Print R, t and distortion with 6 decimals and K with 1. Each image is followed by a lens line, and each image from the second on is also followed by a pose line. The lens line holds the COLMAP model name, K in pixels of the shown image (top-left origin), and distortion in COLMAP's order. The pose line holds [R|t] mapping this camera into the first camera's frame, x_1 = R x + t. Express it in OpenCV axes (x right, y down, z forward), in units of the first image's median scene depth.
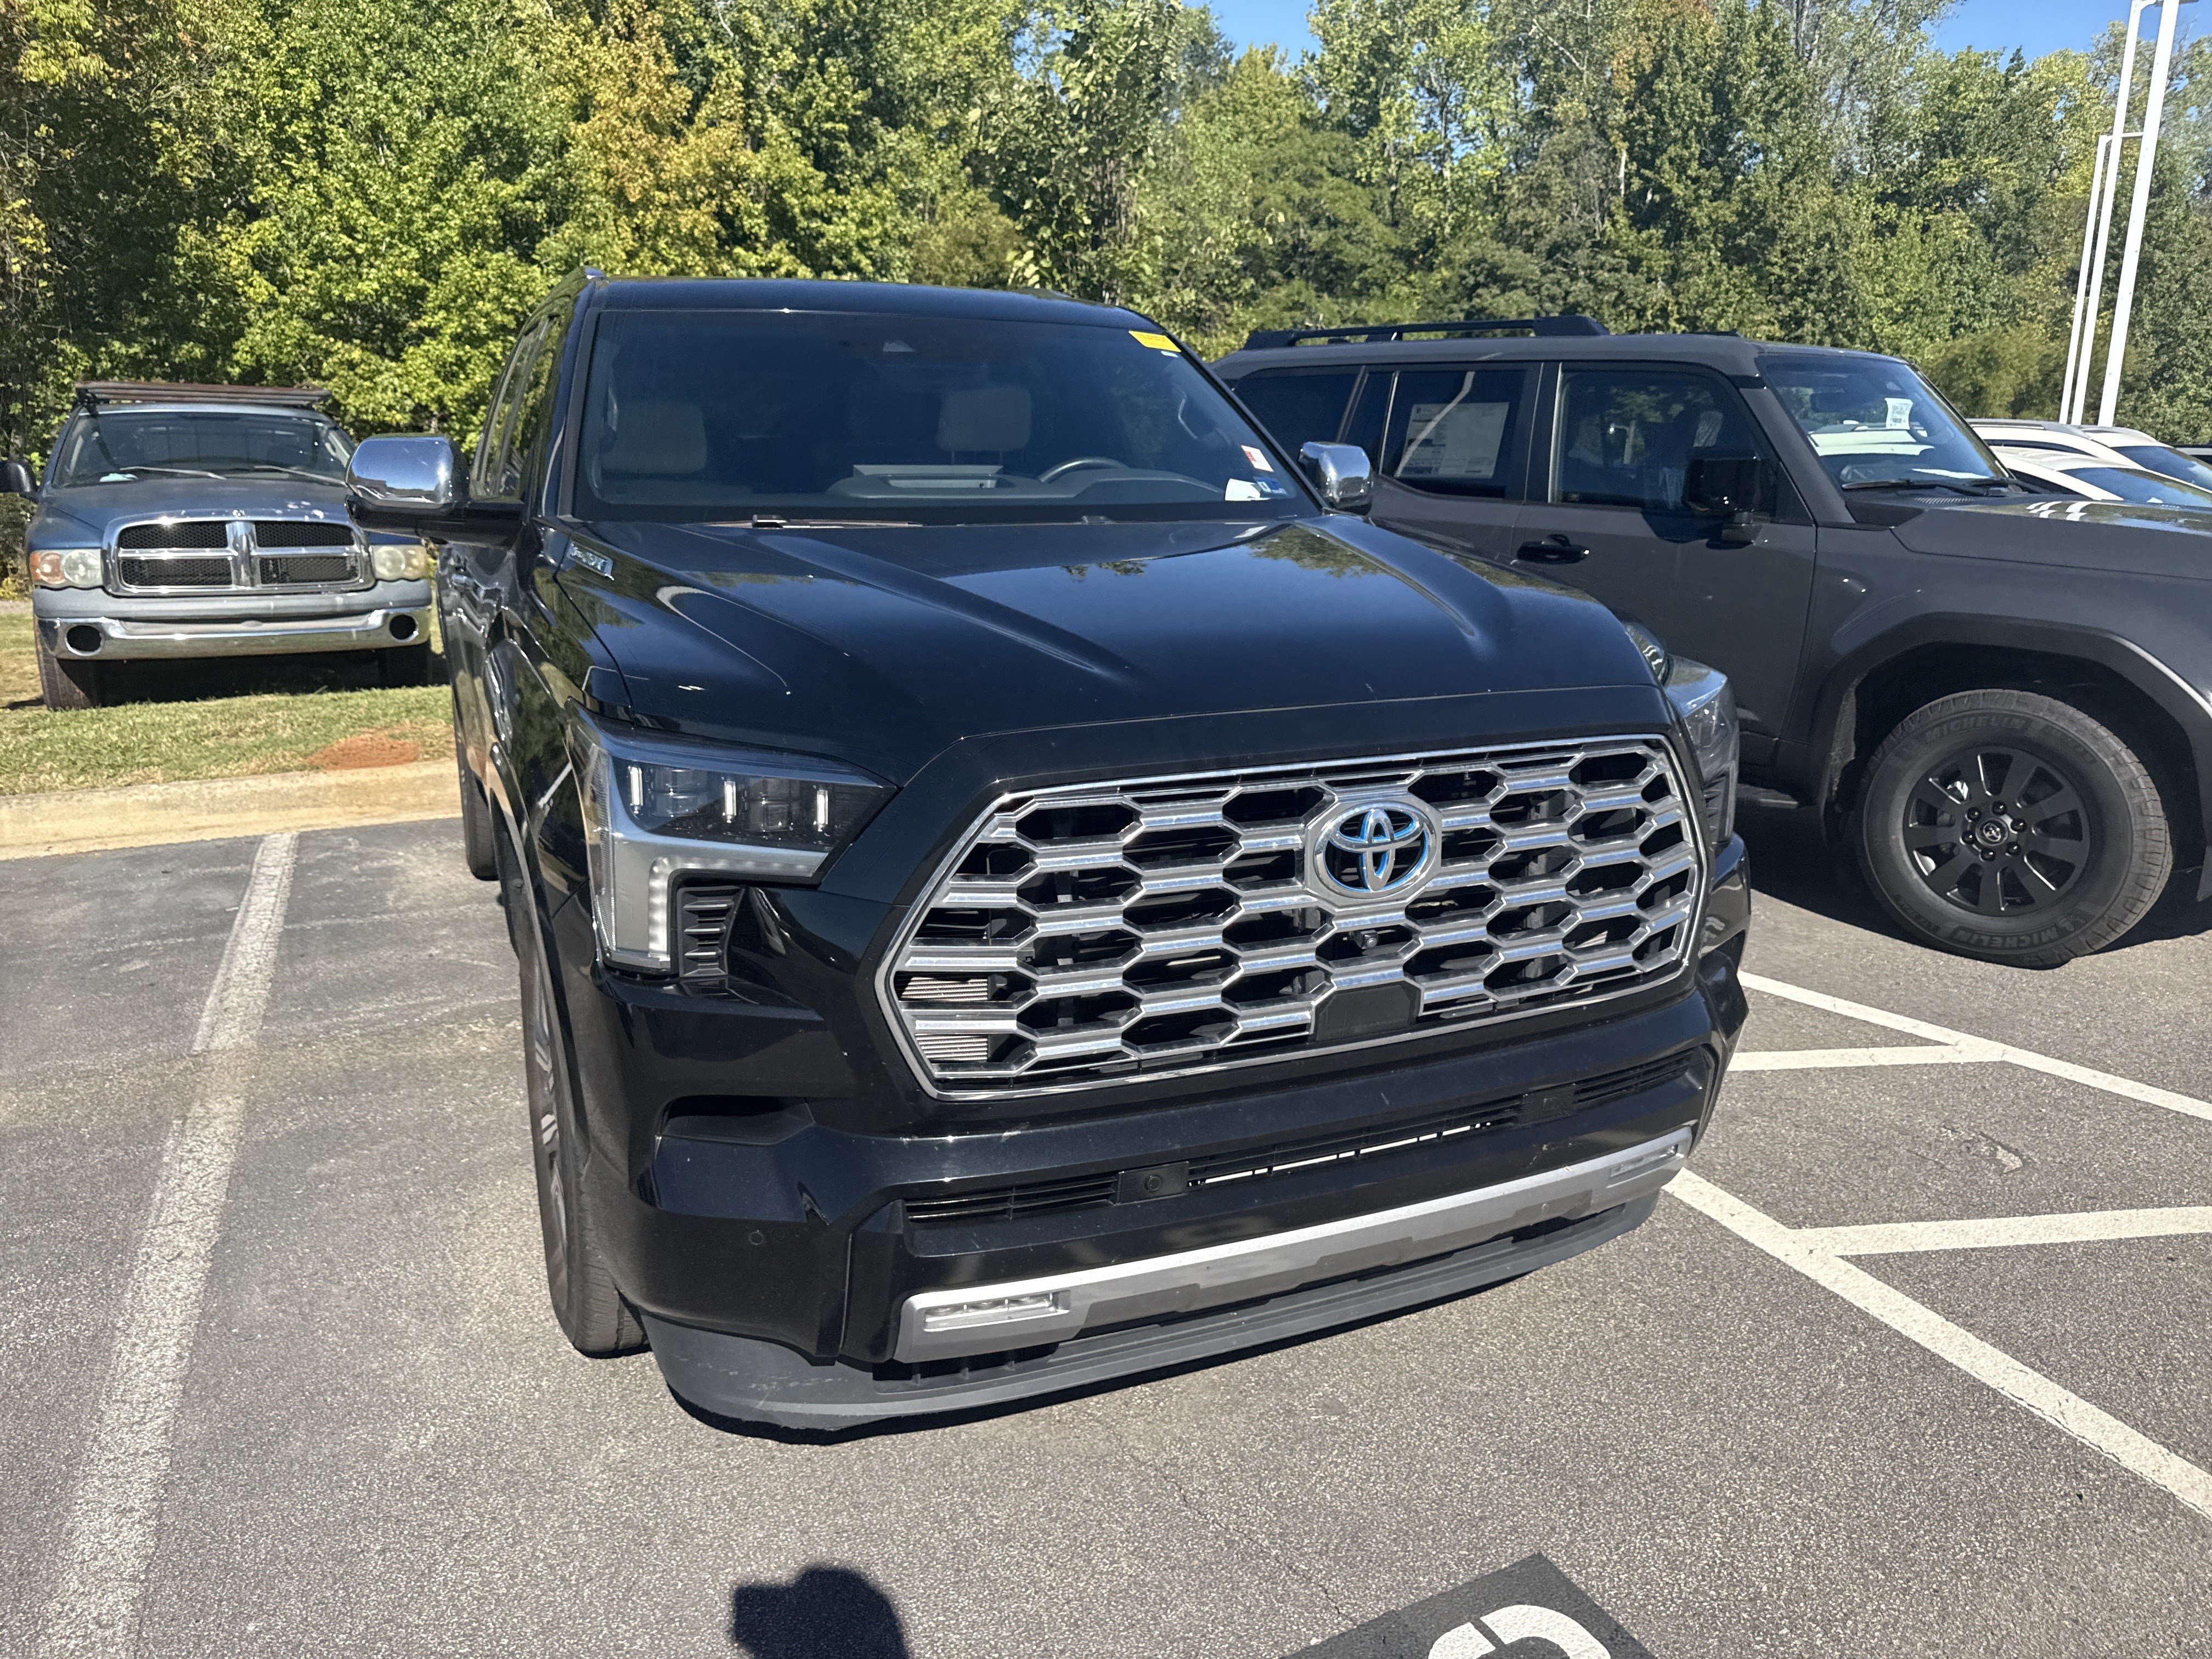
lens RADIAL K [[1529.8, 0, 1105.1], [0, 1529.8, 786.7], [0, 0, 1]] dist [0.011340, -0.011636]
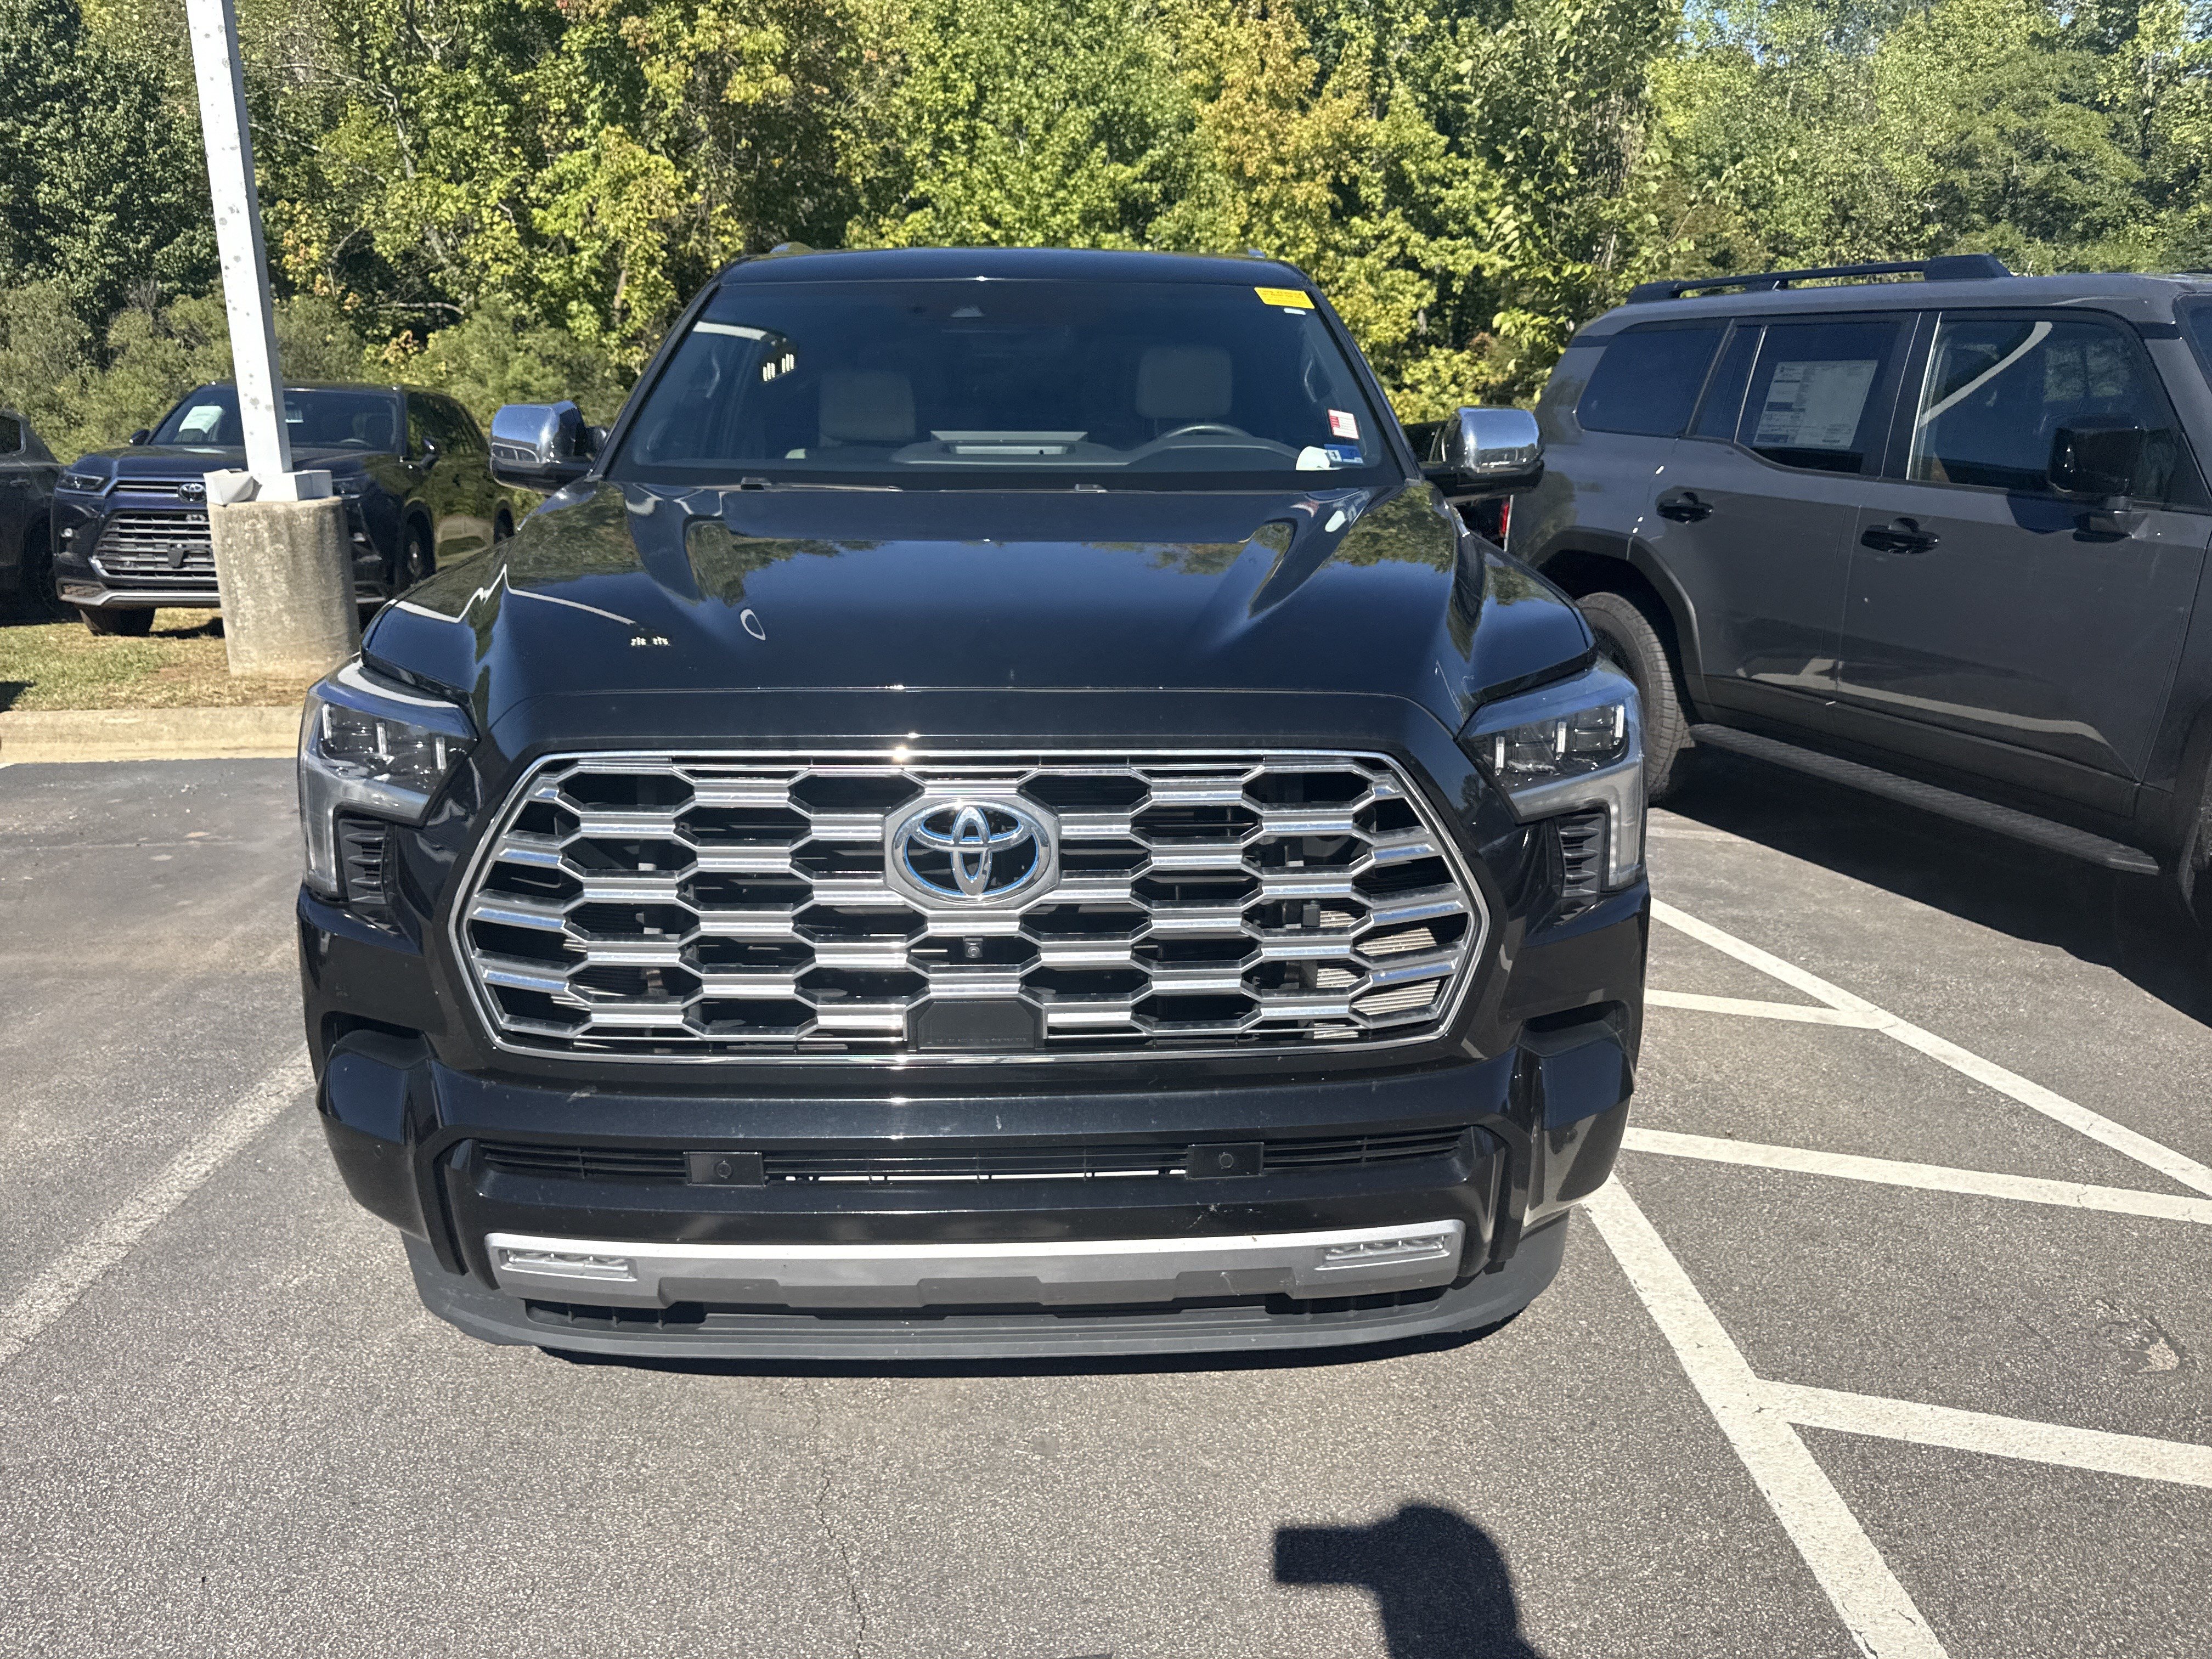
lens RADIAL K [[1529.8, 0, 1129.8], [0, 1529.8, 789.4], [0, 0, 1]] dist [0.011340, -0.011636]
pose [[0.929125, 0.088241, -0.359082, 0.203630], [-0.080801, 0.996090, 0.035707, -0.012285], [0.360829, -0.004162, 0.932623, 0.062569]]
